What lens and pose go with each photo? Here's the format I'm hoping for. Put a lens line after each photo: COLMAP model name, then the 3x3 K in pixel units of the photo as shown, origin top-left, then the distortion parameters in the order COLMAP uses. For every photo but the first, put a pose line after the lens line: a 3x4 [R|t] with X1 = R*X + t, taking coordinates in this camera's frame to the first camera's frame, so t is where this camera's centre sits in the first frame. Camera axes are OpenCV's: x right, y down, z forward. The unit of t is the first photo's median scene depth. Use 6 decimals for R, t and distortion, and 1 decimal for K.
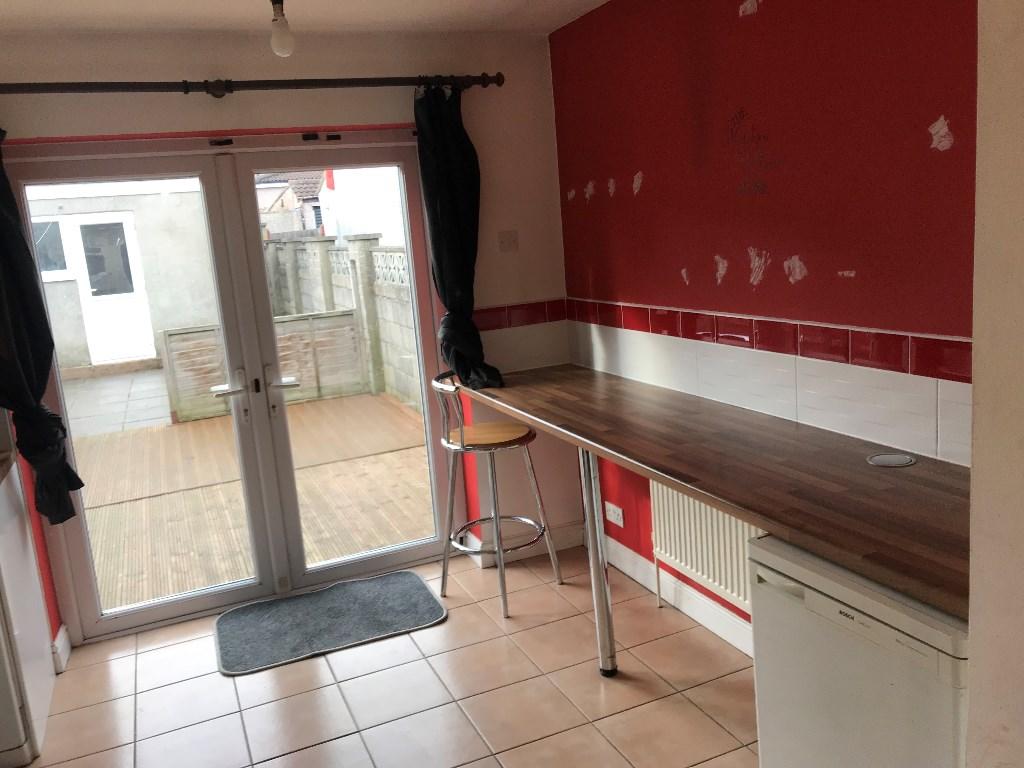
lens RADIAL K [[850.9, 0, 510.9], [0, 850.9, 383.6], [0, 0, 1]] dist [0.030064, 0.005628]
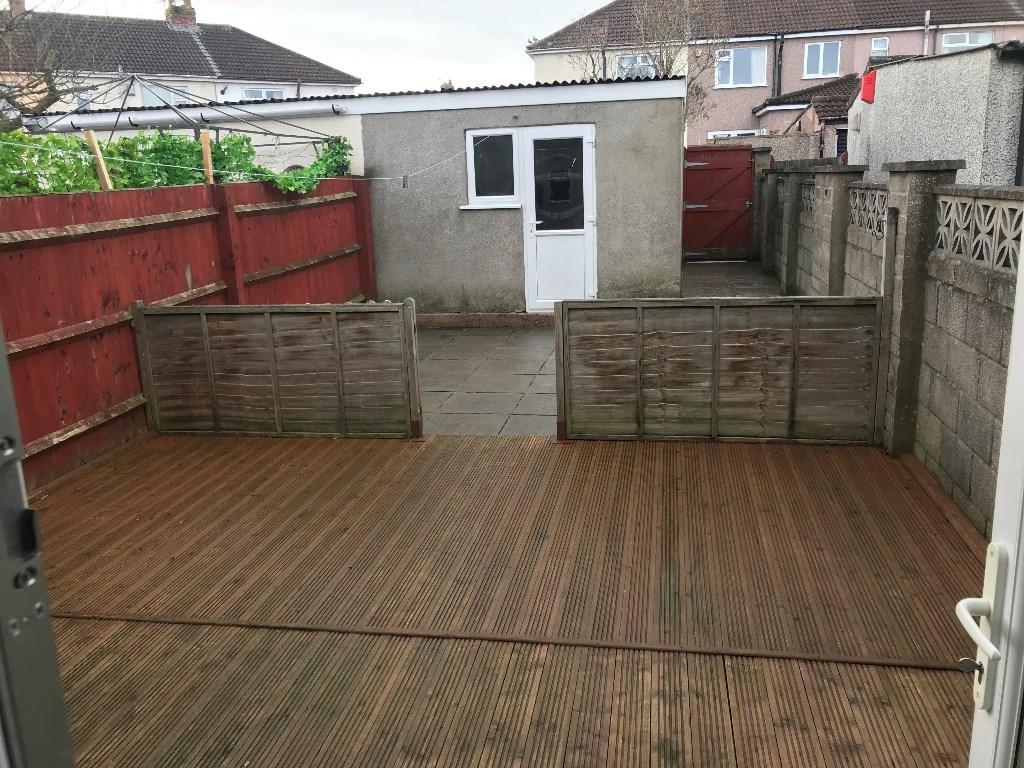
lens RADIAL K [[850.9, 0, 511.2], [0, 850.9, 381.3], [0, 0, 1]] dist [0.030064, 0.005628]
pose [[0.838964, 0.174440, -0.515471, -0.087629], [-0.135712, 0.984370, 0.112240, -0.063024], [0.526993, -0.024210, 0.849525, 0.392968]]
